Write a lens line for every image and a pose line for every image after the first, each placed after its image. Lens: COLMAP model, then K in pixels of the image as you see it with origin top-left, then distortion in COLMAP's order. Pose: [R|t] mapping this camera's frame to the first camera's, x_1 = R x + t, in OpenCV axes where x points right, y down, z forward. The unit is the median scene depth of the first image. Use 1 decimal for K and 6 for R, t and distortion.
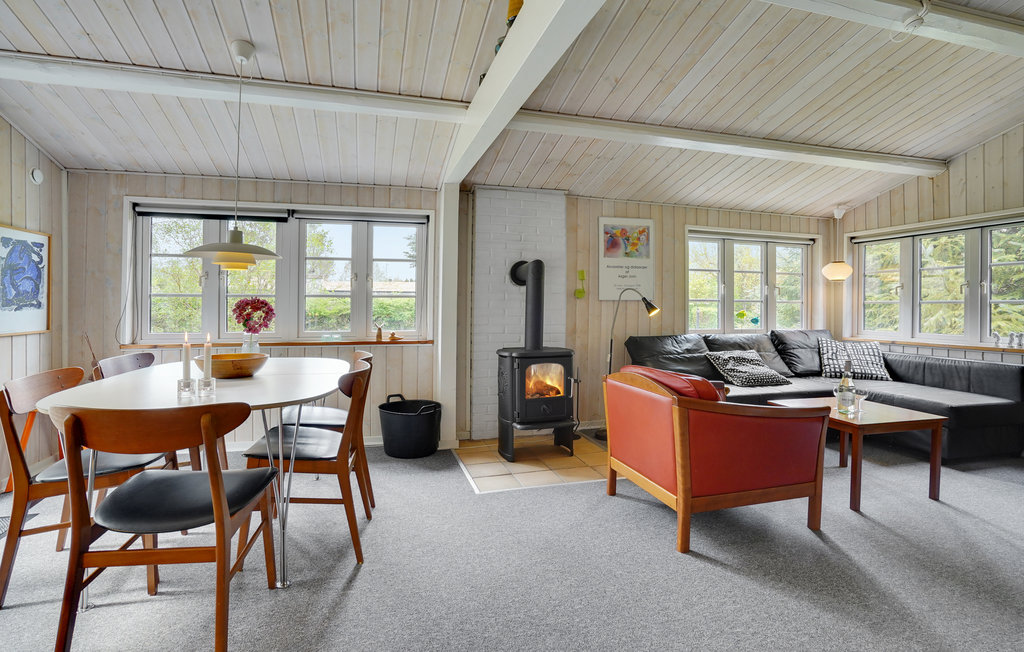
lens RADIAL K [[495.0, 0, 517.5], [0, 495.0, 297.4], [0, 0, 1]] dist [-0.024667, 0.000101]
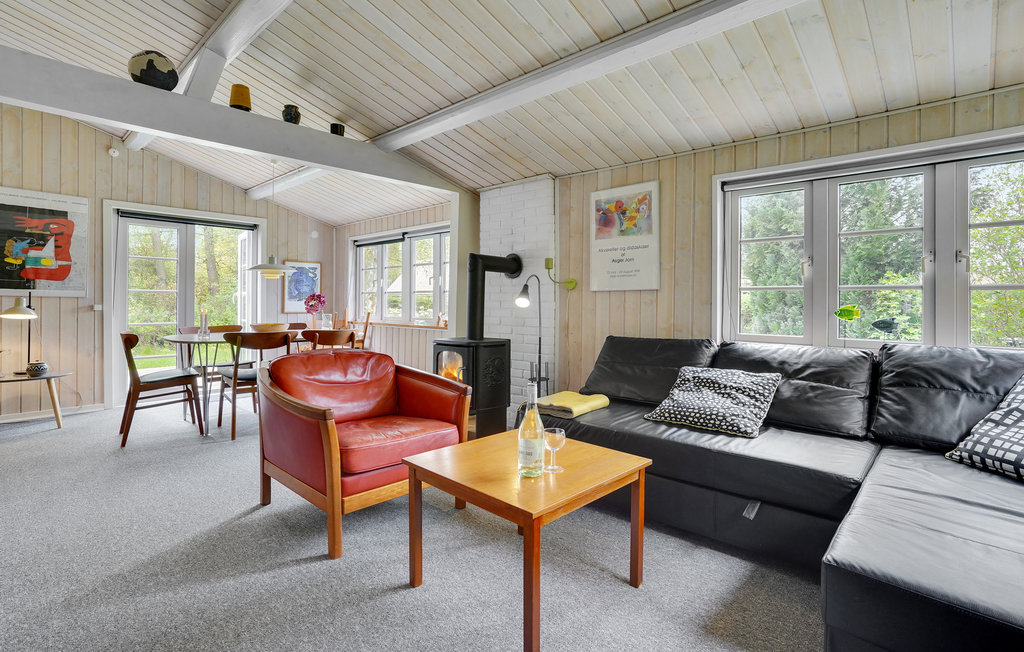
lens RADIAL K [[495.0, 0, 517.5], [0, 495.0, 297.4], [0, 0, 1]] dist [-0.024667, 0.000101]
pose [[0.522526, -0.007297, -0.852592, 0.905148], [0.010514, 0.999942, -0.002115, 0.018459], [0.852558, -0.007859, 0.522573, 0.499914]]
